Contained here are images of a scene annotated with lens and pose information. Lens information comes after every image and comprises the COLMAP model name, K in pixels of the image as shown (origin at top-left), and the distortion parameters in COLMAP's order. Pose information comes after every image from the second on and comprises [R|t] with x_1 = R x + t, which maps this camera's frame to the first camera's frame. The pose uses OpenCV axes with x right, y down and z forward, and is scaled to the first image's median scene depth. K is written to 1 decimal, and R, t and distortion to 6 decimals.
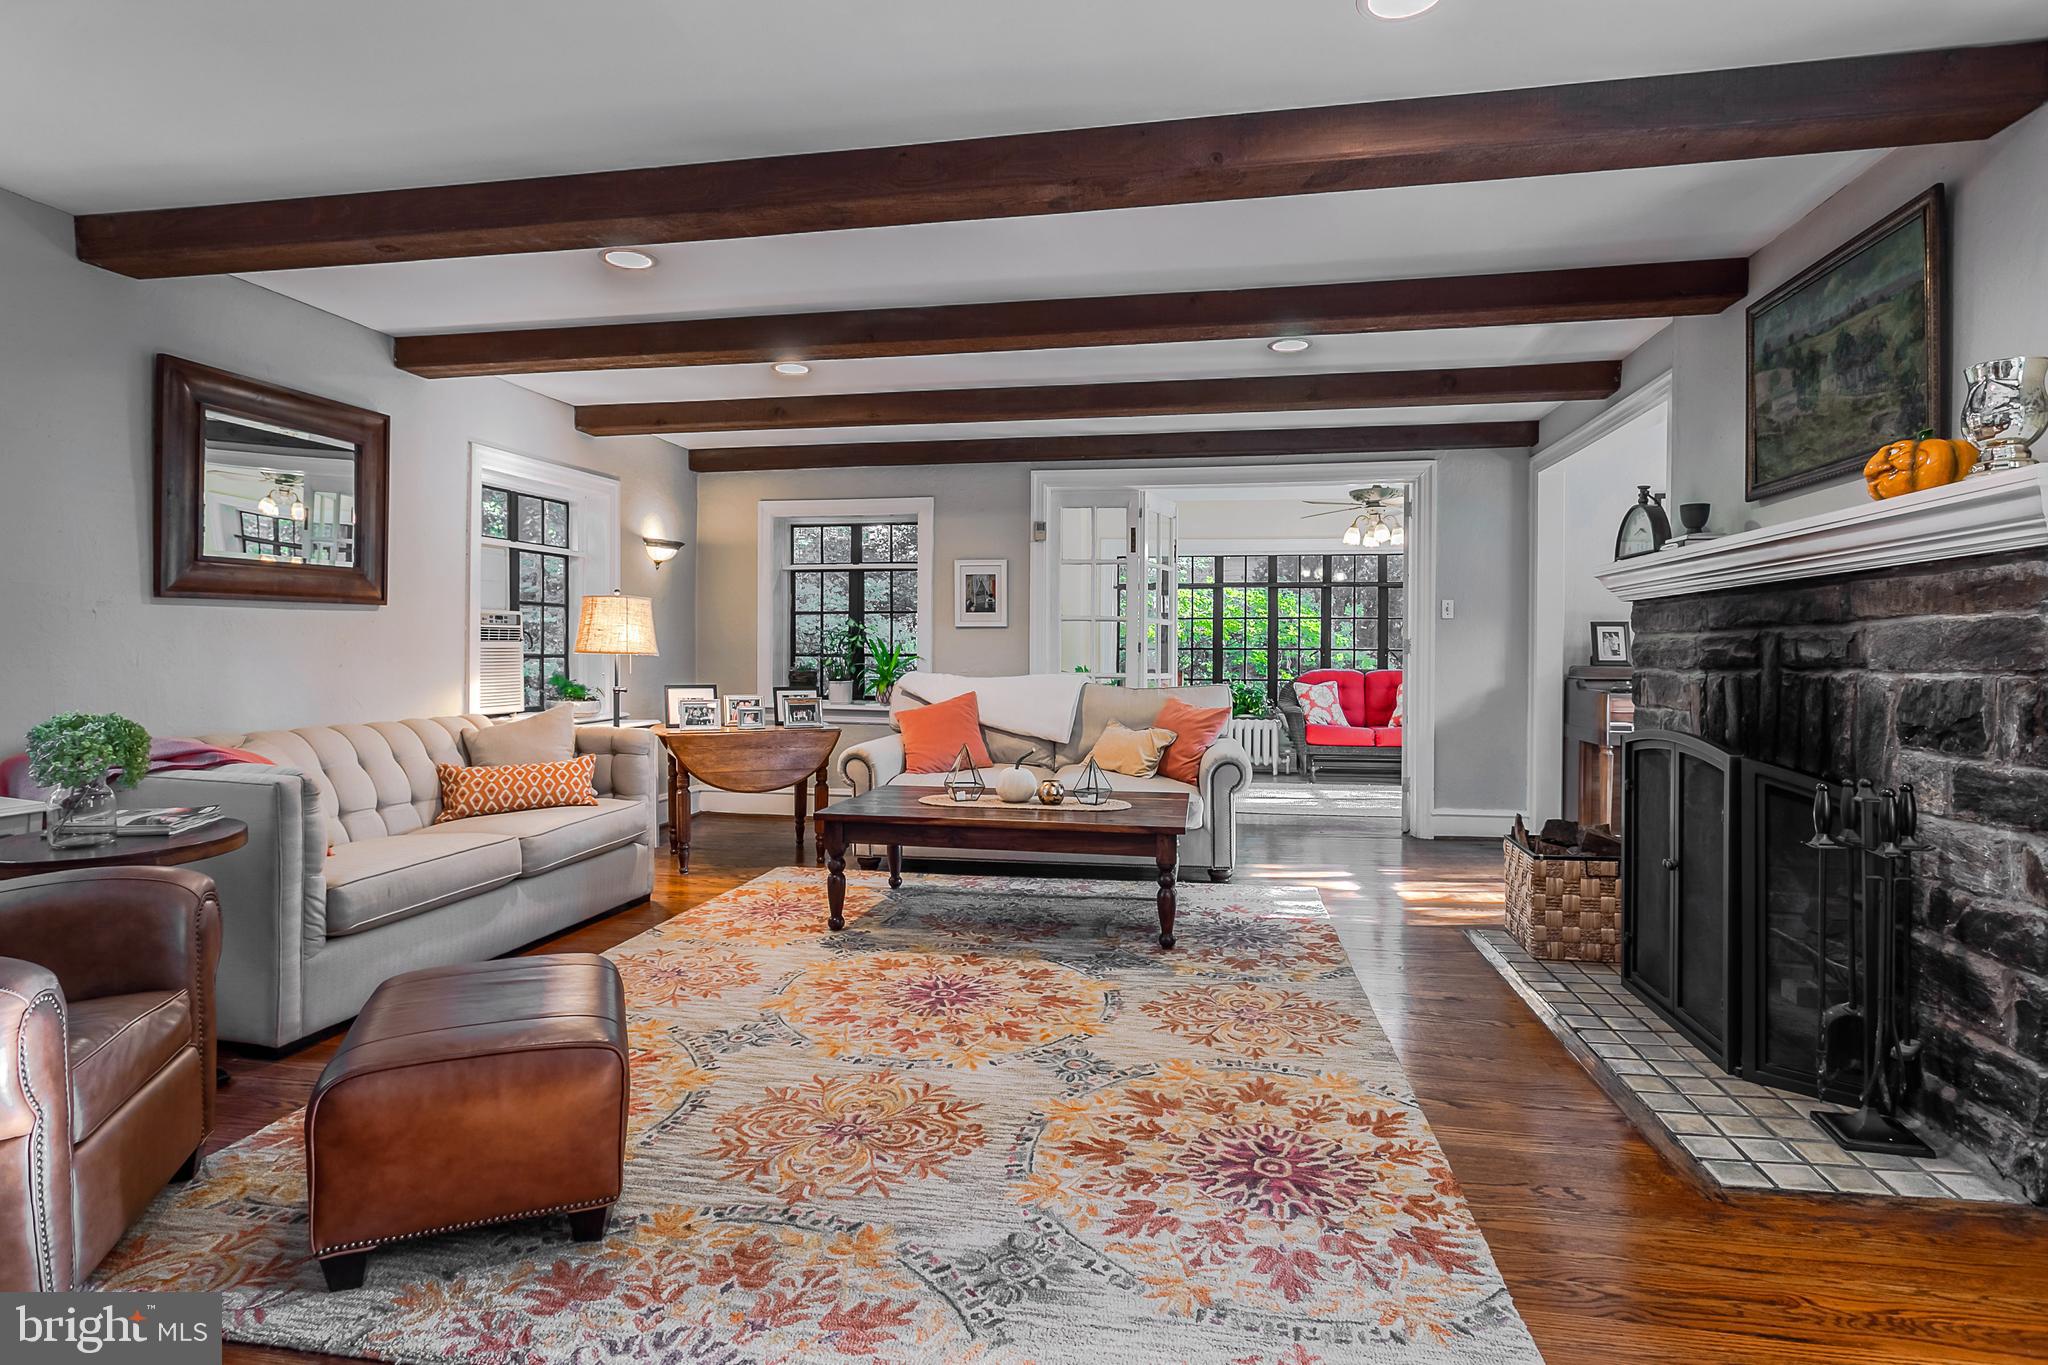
lens RADIAL K [[1001.6, 0, 1016.2], [0, 1001.6, 665.9], [0, 0, 1]] dist [0.000367, 0.001721]
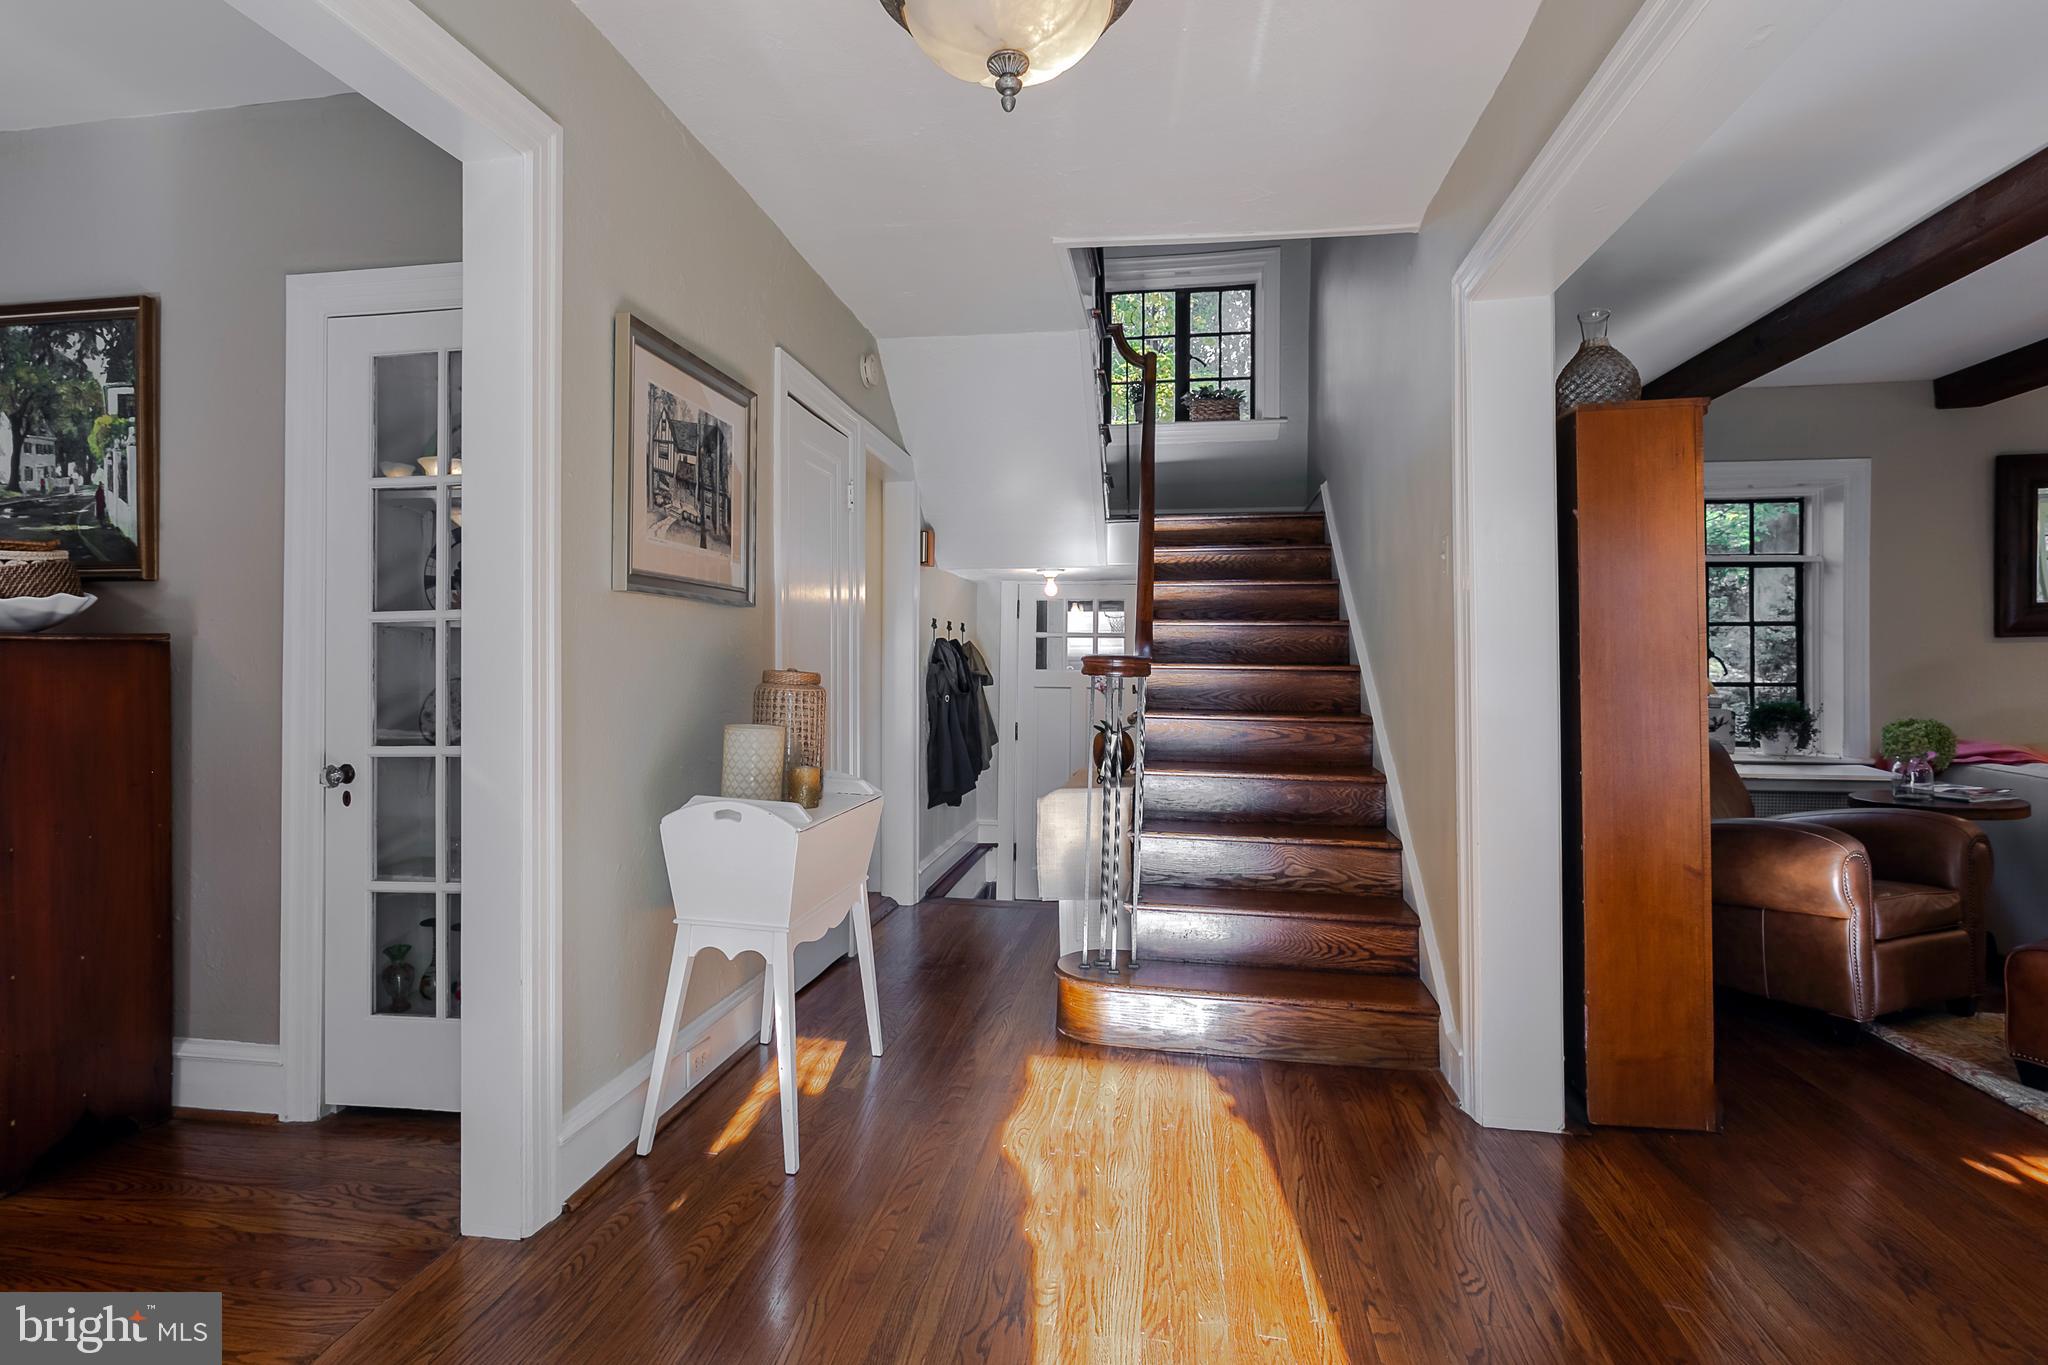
lens RADIAL K [[1001.6, 0, 1016.2], [0, 1001.6, 665.9], [0, 0, 1]] dist [0.000367, 0.001721]
pose [[0.015348, -0.007842, -0.999851, 0.518663], [-0.012919, 0.999884, -0.008041, -0.003688], [0.999799, 0.013040, 0.015245, -0.366308]]
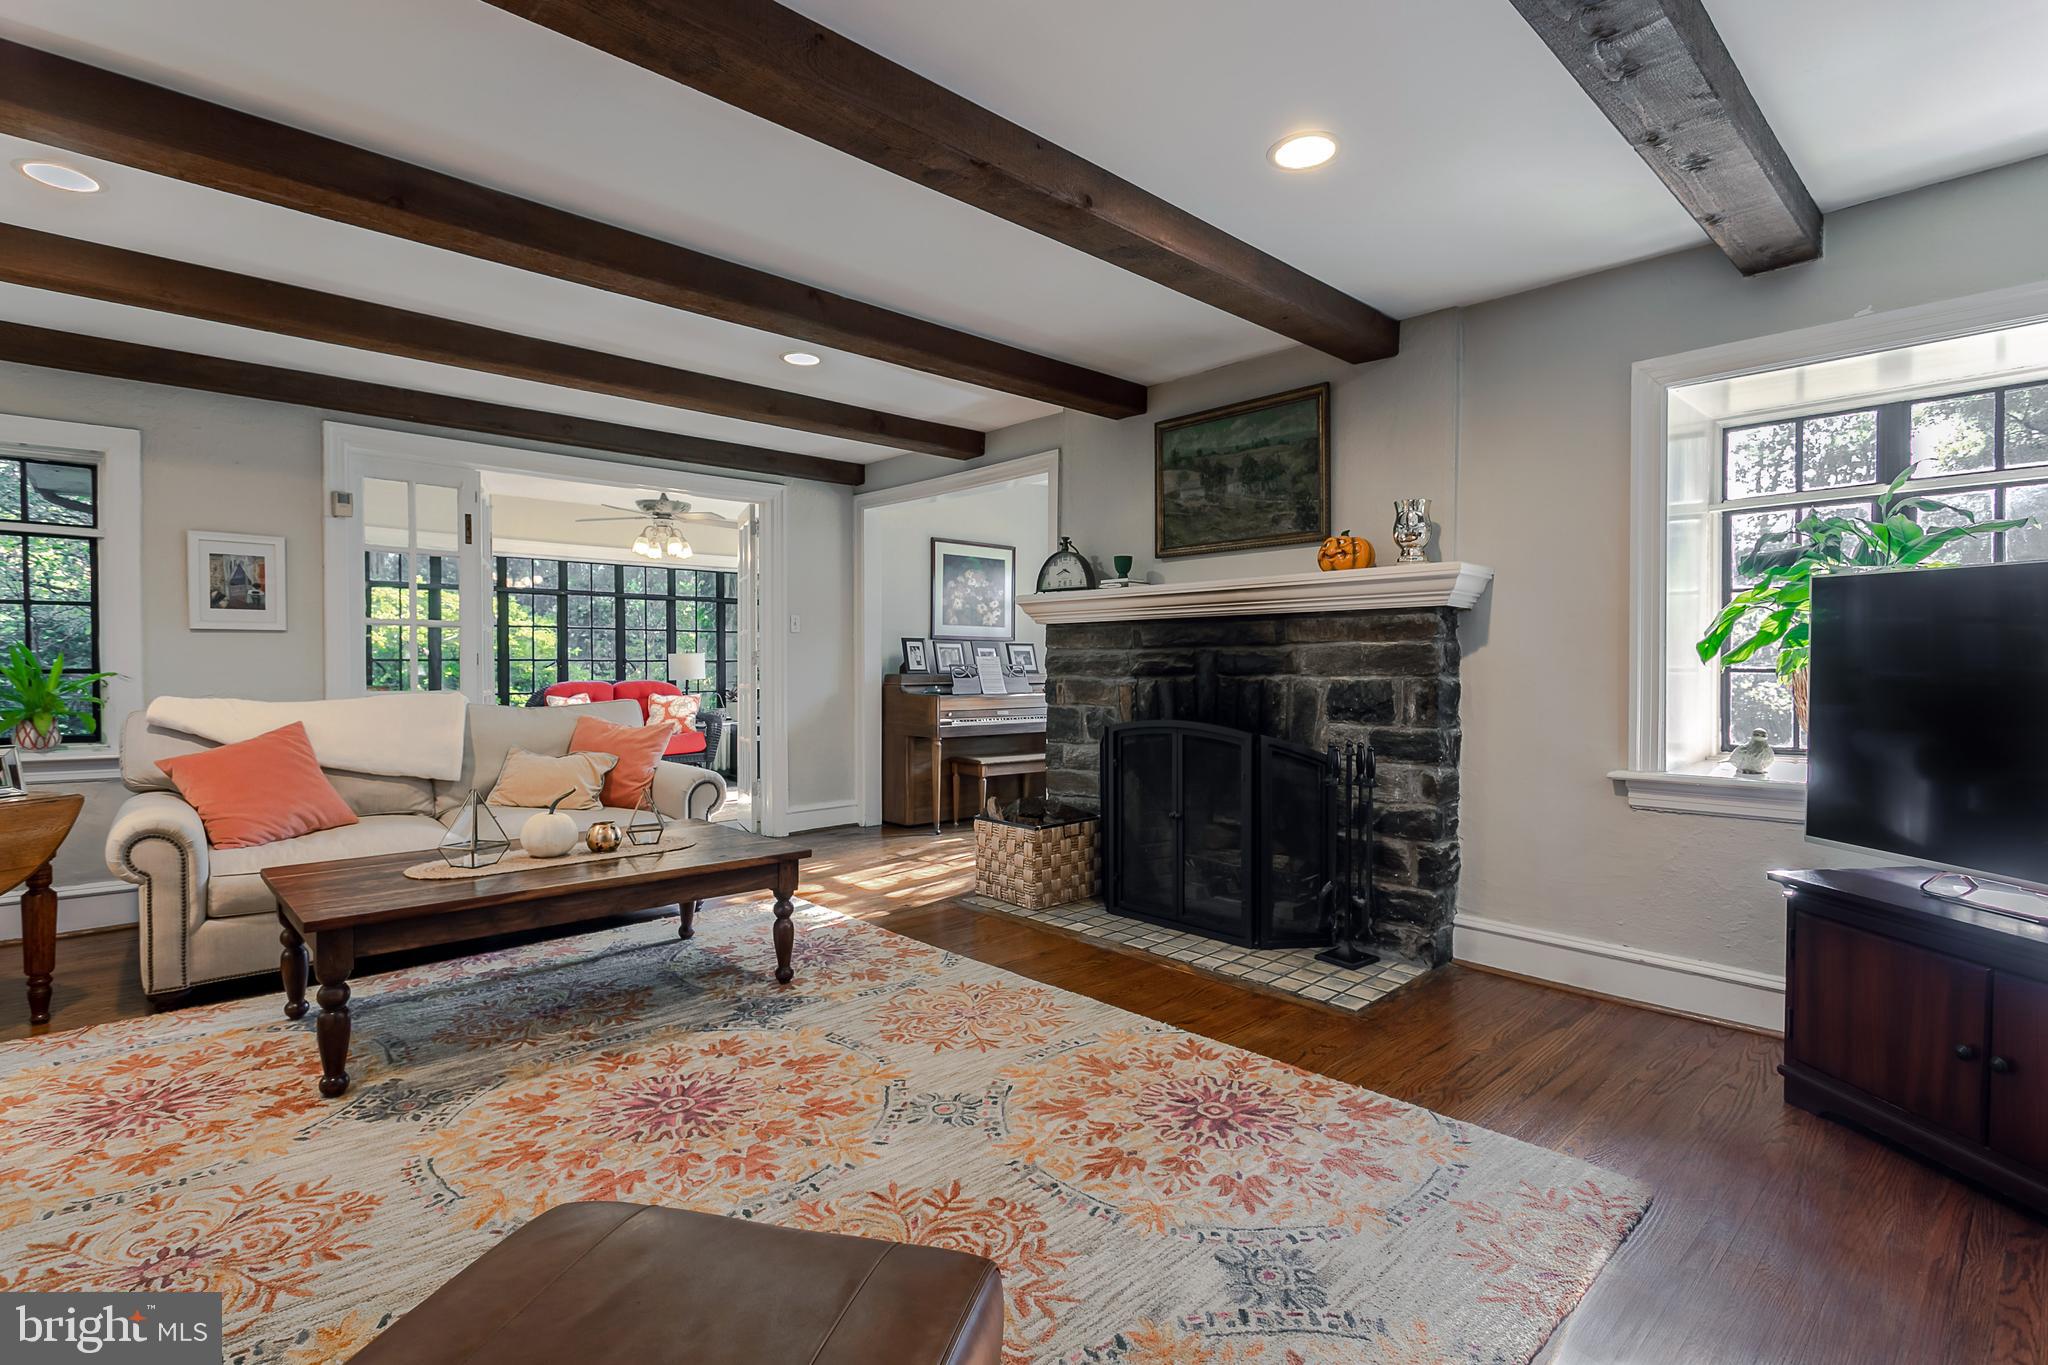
lens RADIAL K [[971.1, 0, 985.9], [0, 971.1, 682.6], [0, 0, 1]] dist [-0.000193, 0.001259]
pose [[0.607199, -0.019880, 0.794301, -0.566161], [0.013384, 0.999801, 0.014791, -0.010884], [-0.794437, 0.001650, 0.607345, 0.378247]]
